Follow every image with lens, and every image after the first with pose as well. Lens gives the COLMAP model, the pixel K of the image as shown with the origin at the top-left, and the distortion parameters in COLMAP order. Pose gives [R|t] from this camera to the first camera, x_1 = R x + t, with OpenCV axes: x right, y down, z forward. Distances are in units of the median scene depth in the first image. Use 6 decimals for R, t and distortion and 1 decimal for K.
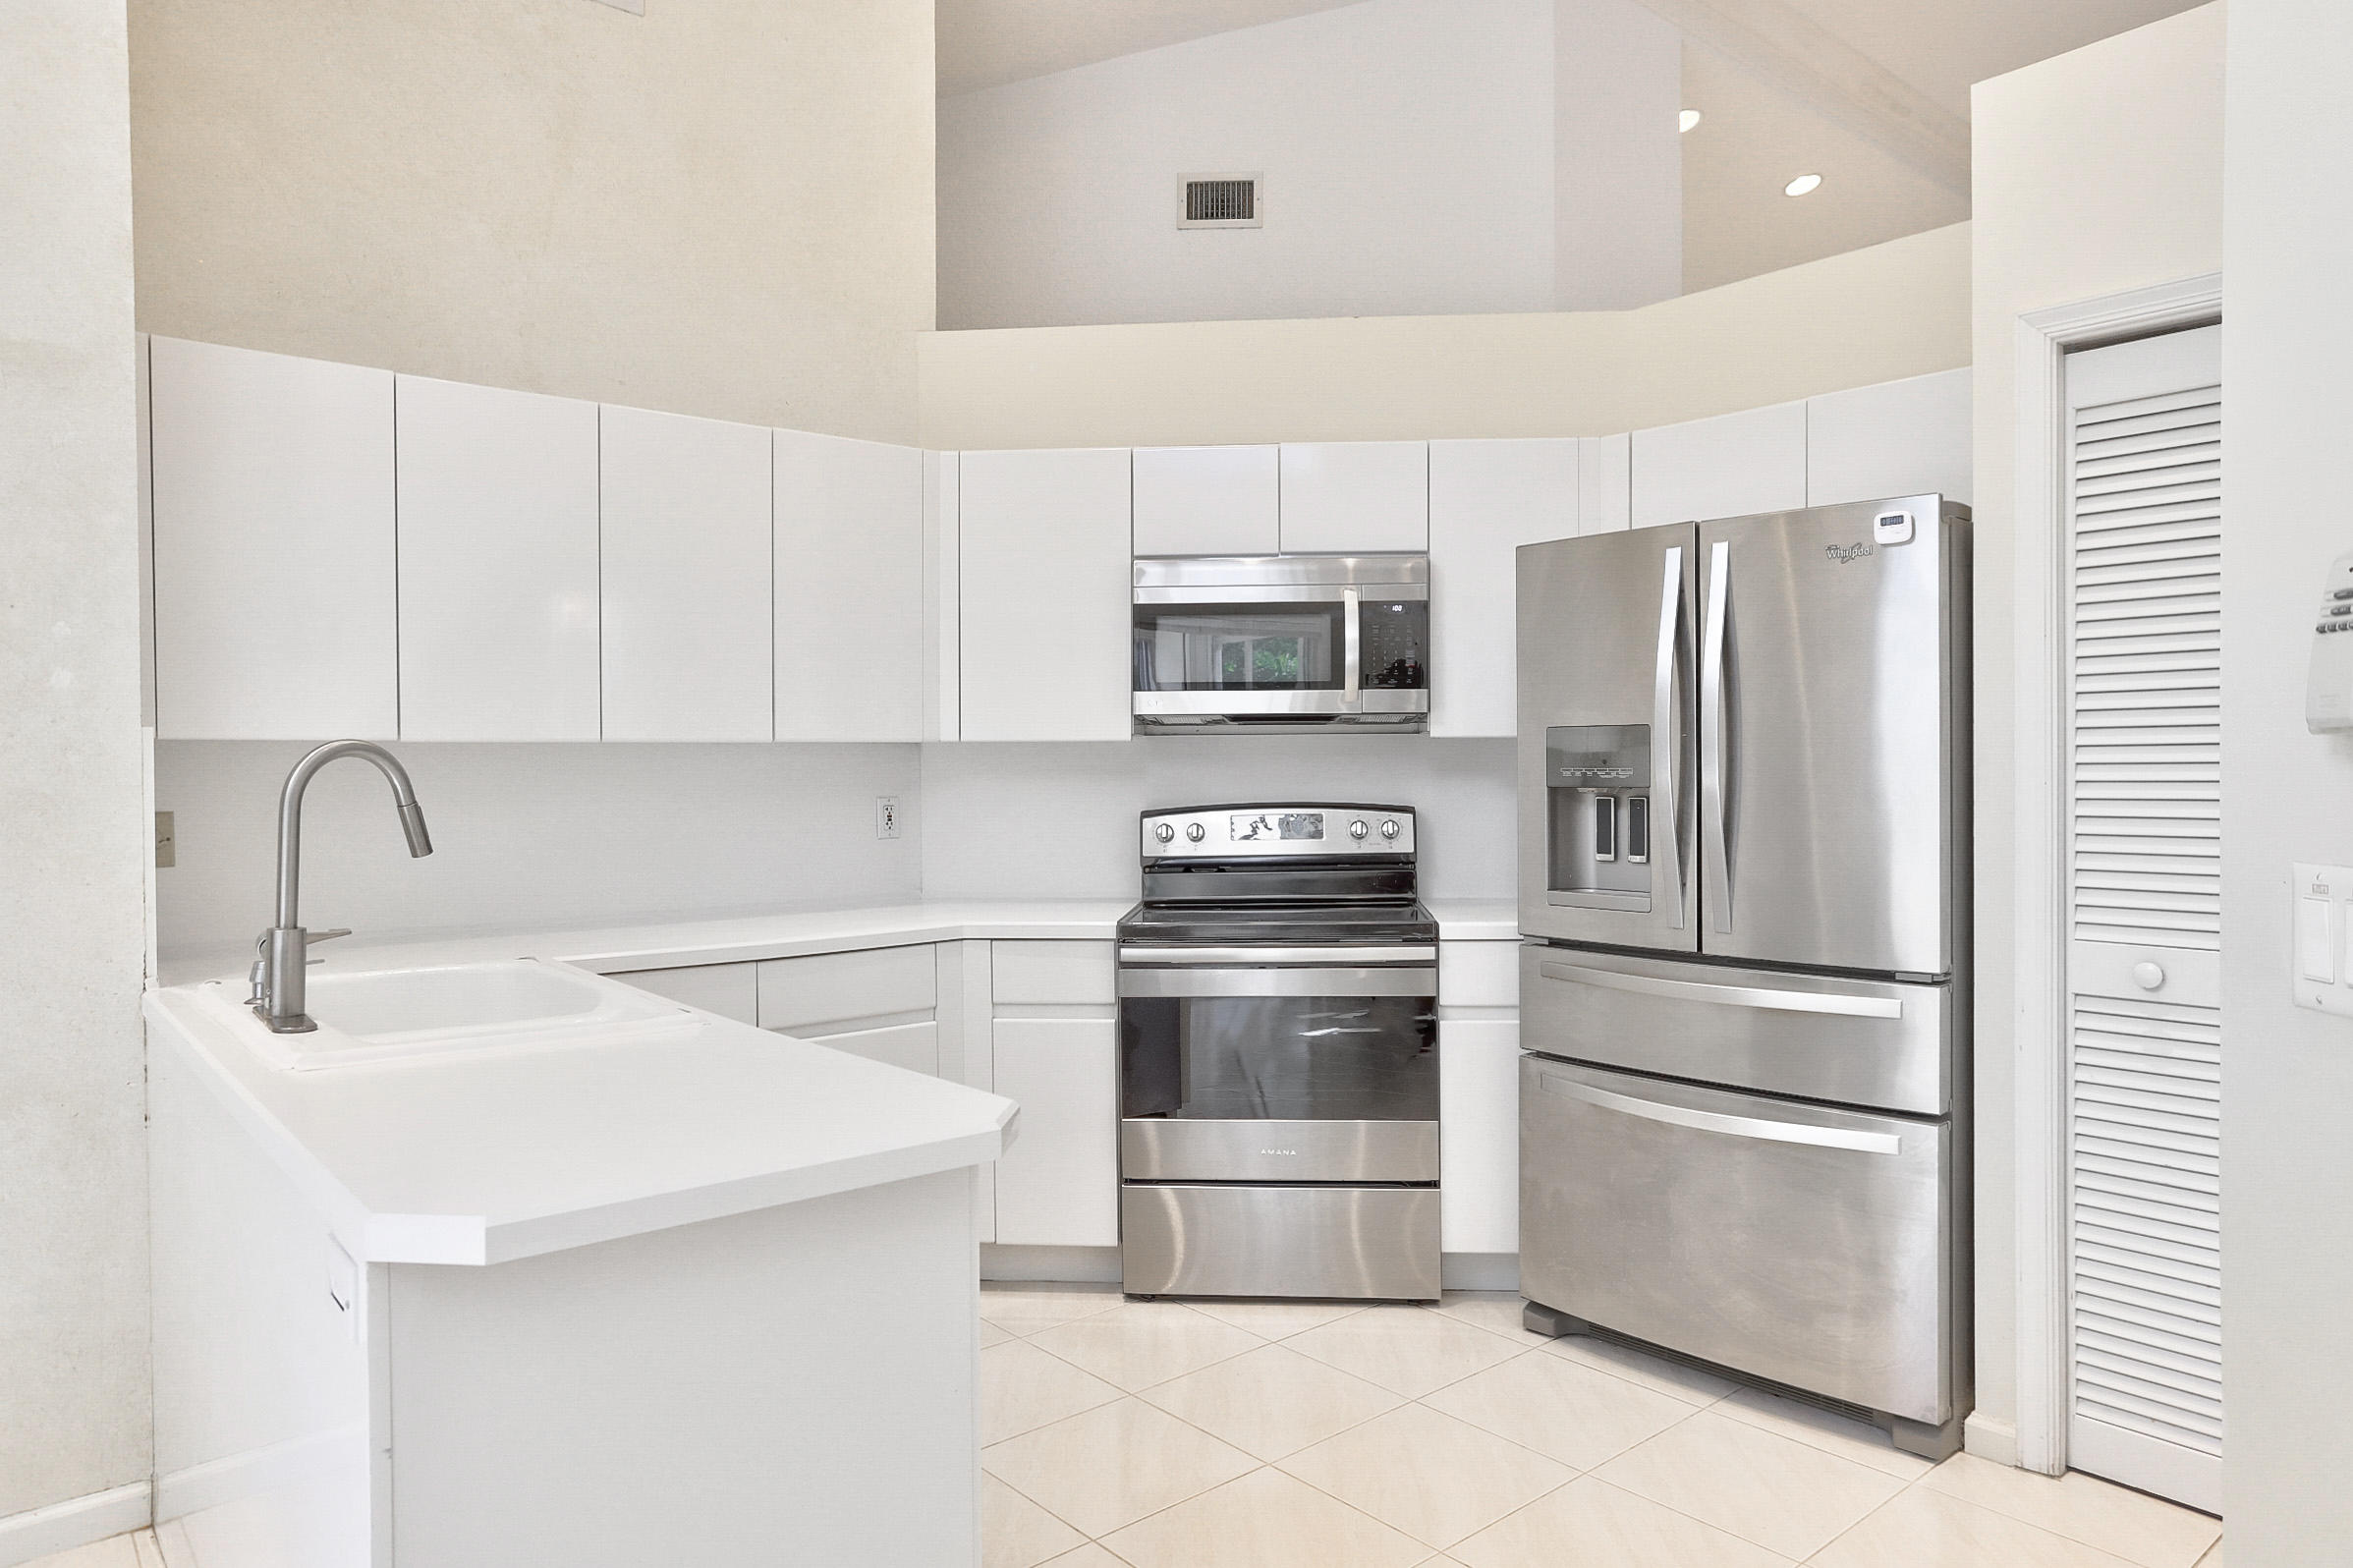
lens RADIAL K [[1475.9, 0, 1165.9], [0, 1475.9, 759.4], [0, 0, 1]] dist [-0.045934, 0.074160]
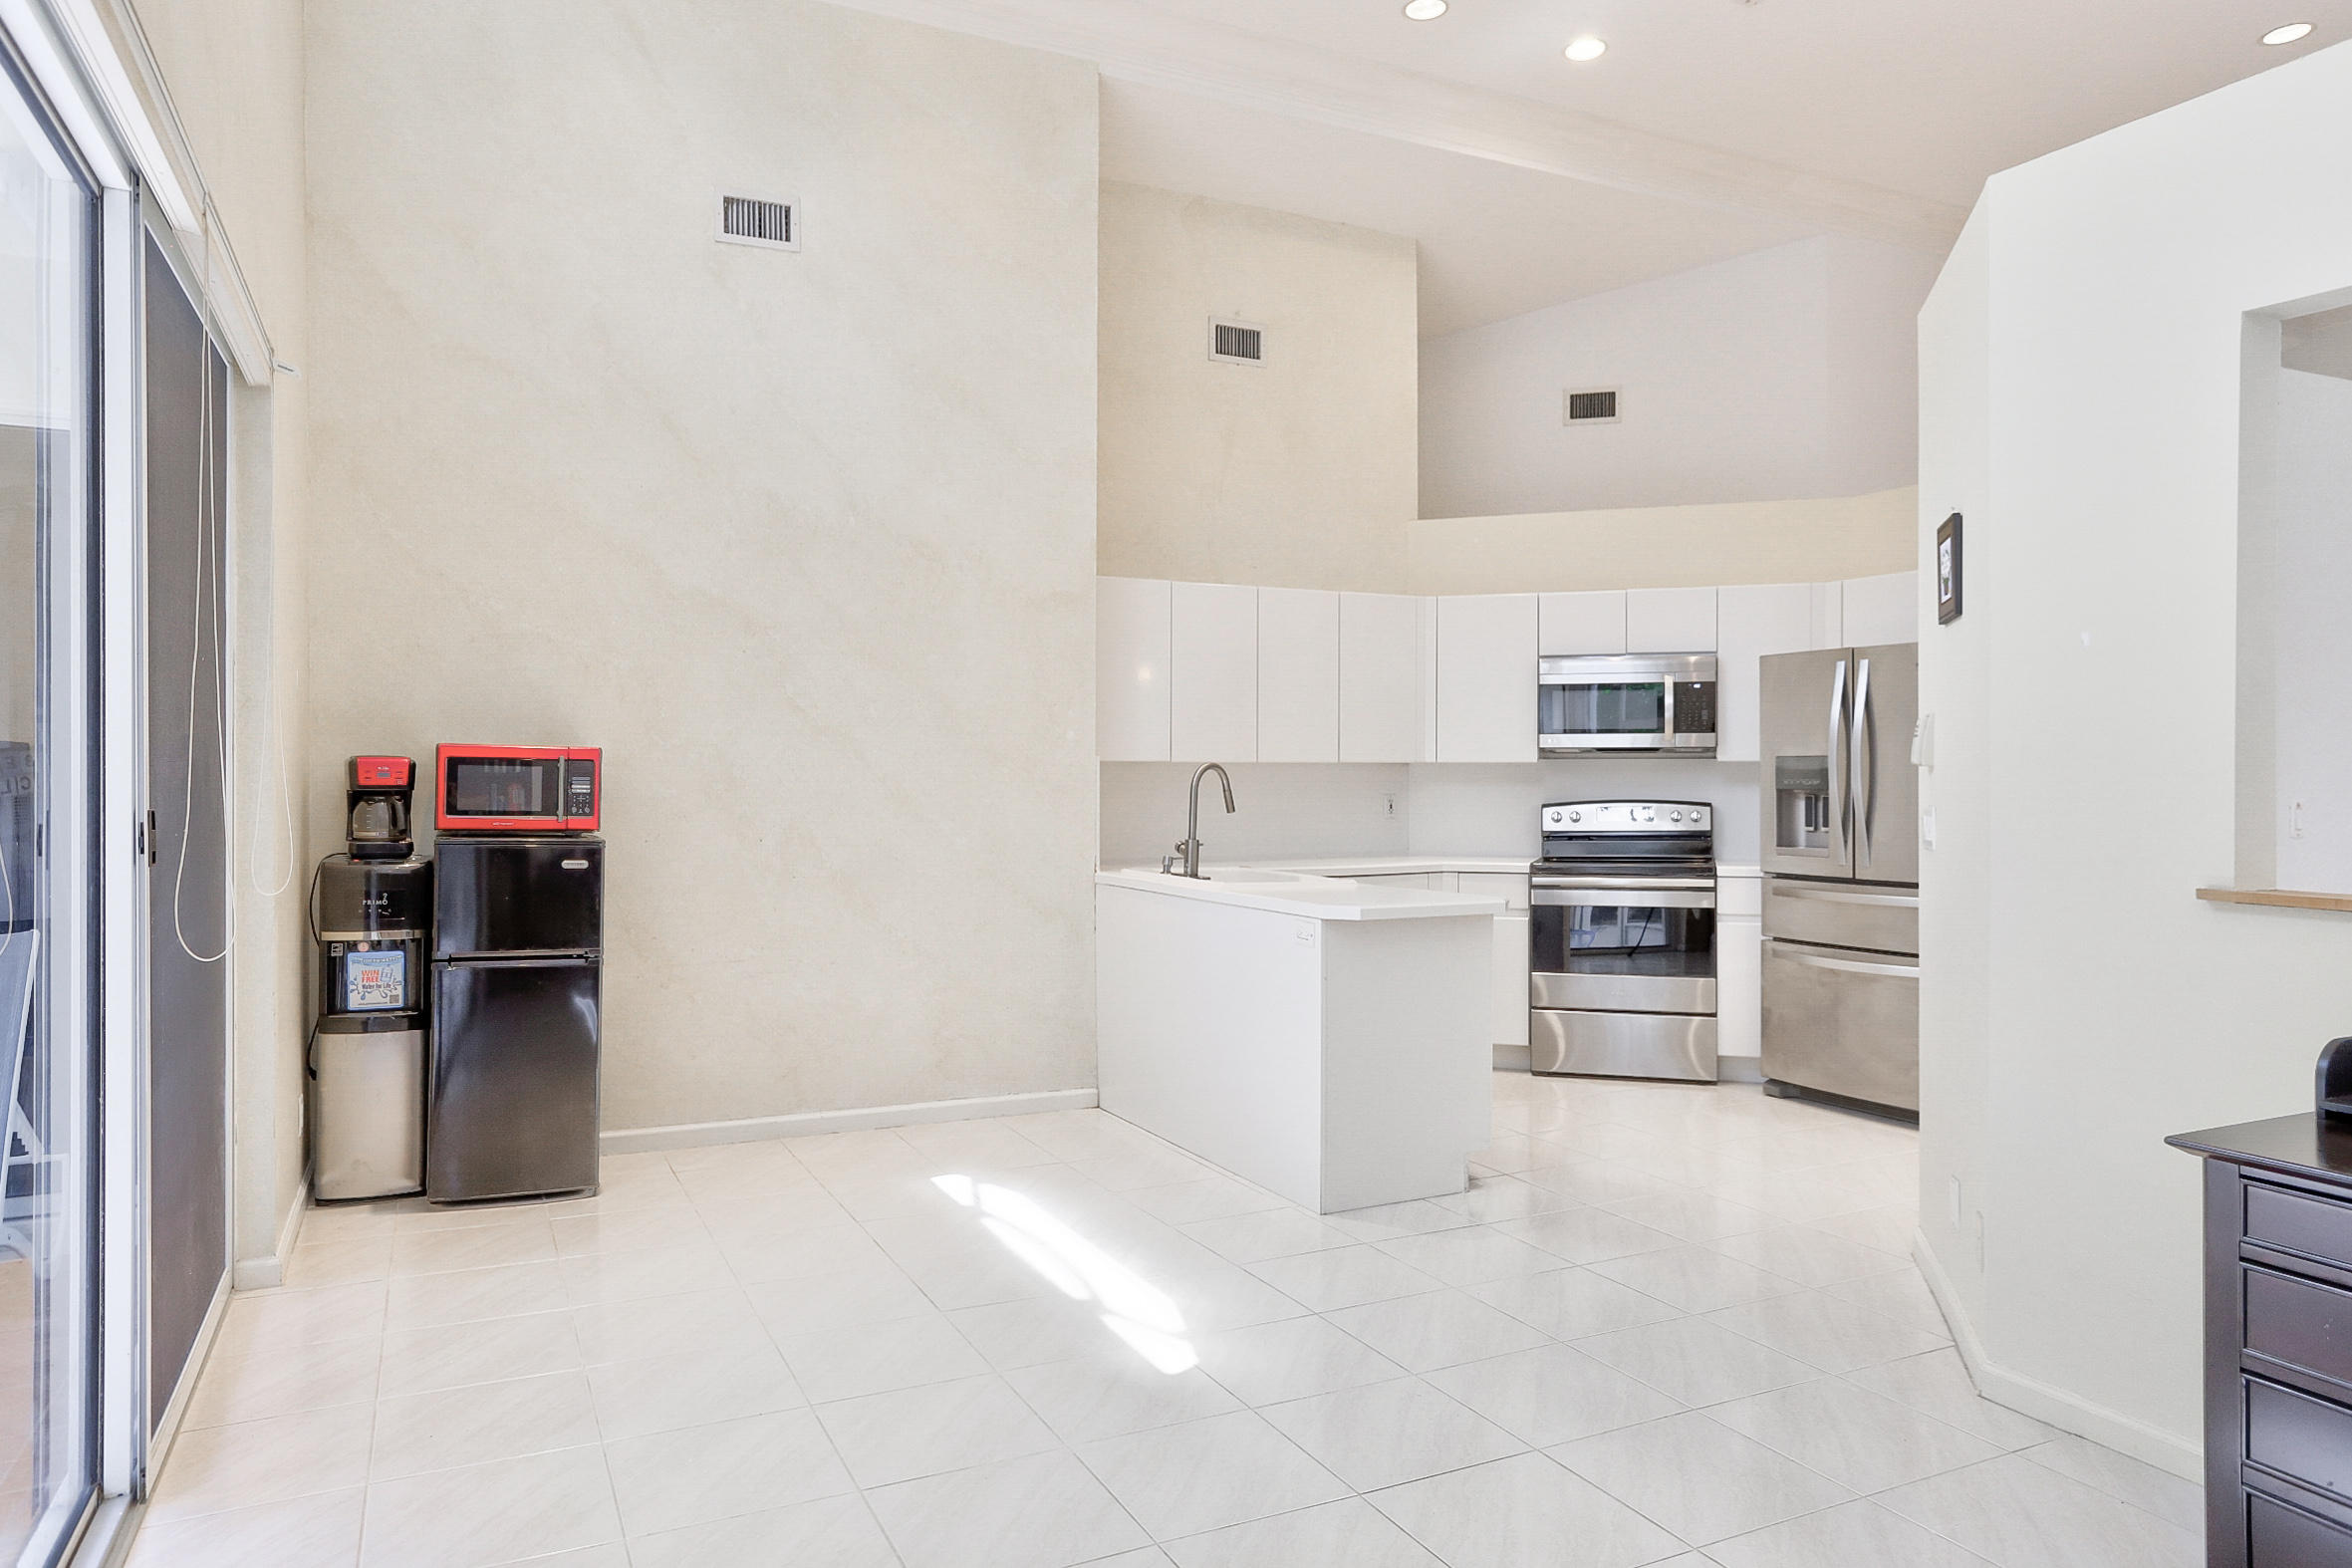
lens RADIAL K [[1475.3, 0, 1165.4], [0, 1475.3, 759.4], [0, 0, 1]] dist [-0.045934, 0.074160]
pose [[0.968722, 0.003951, -0.248117, -0.018968], [-0.006394, 0.999939, -0.009042, 0.002401], [0.248066, 0.010346, 0.968688, -0.843986]]
